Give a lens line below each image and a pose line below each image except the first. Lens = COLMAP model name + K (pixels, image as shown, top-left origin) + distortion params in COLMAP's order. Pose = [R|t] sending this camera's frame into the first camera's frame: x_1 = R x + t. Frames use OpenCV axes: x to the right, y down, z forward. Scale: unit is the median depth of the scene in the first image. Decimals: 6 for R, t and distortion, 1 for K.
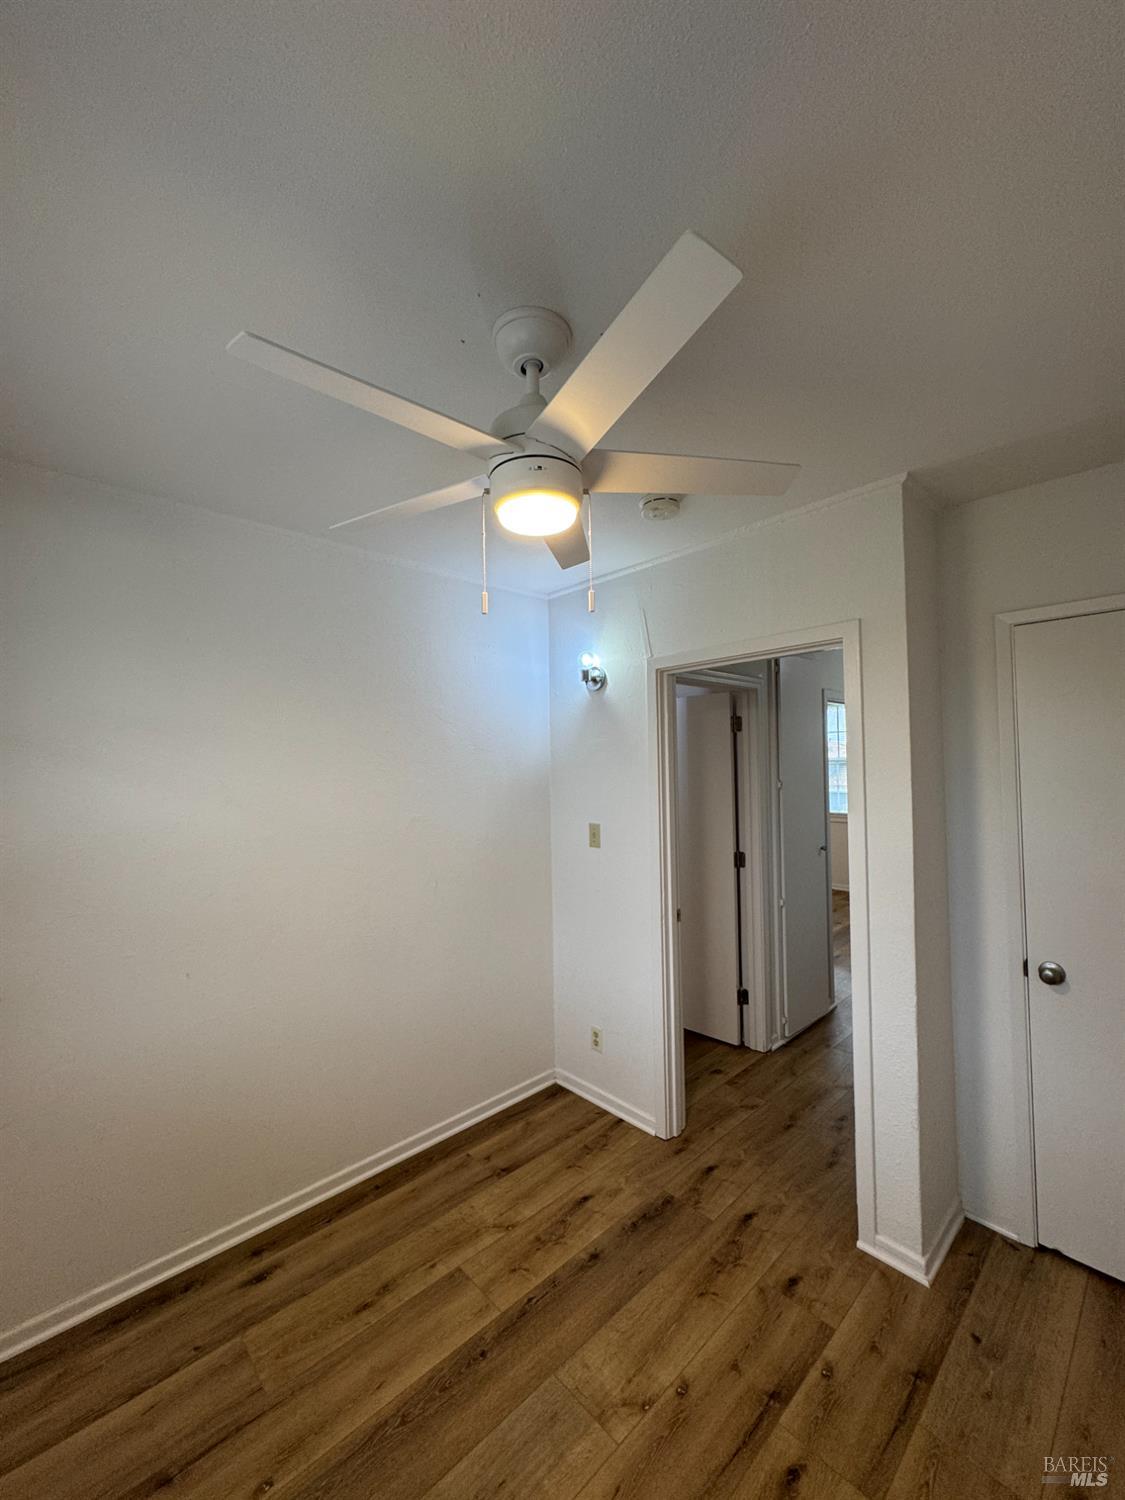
lens RADIAL K [[594.9, 0, 570.6], [0, 594.9, 755.0], [0, 0, 1]] dist [-0.000819, 0.000487]
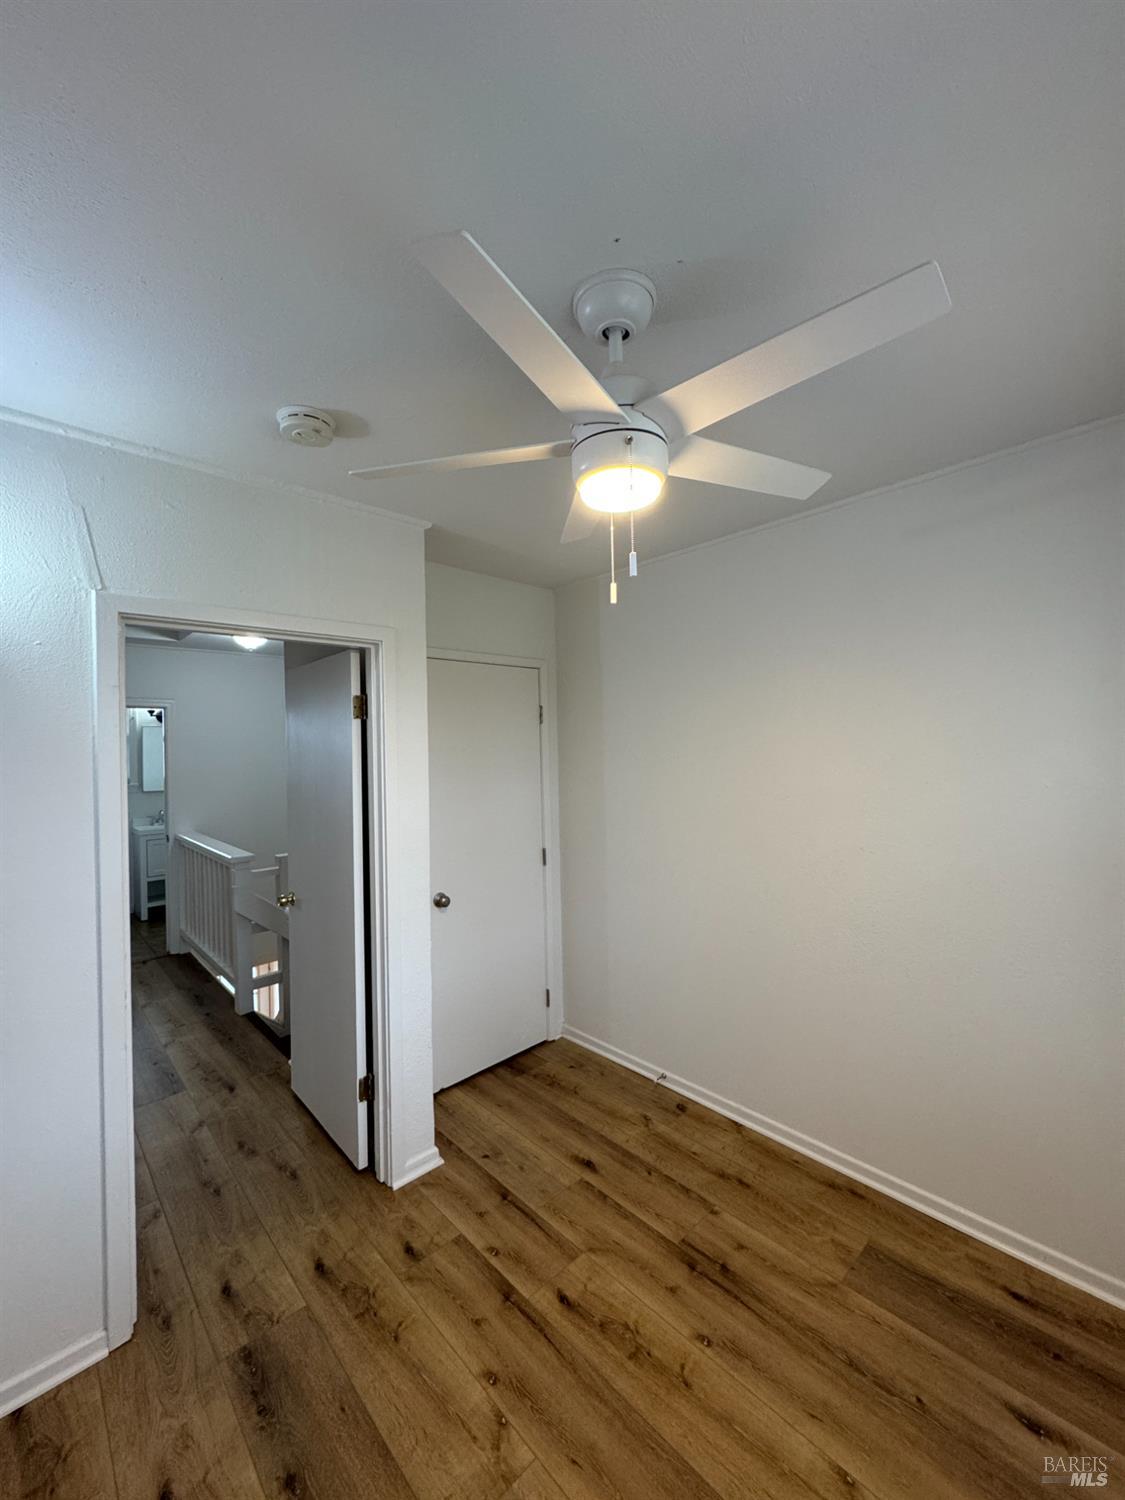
lens RADIAL K [[594.9, 0, 558.9], [0, 594.9, 751.2], [0, 0, 1]] dist [-0.000819, 0.000487]
pose [[0.009025, 0.014115, 0.999860, -0.733212], [0.004991, 0.999887, -0.014161, 0.025815], [-0.999947, 0.005118, 0.008954, 0.775700]]
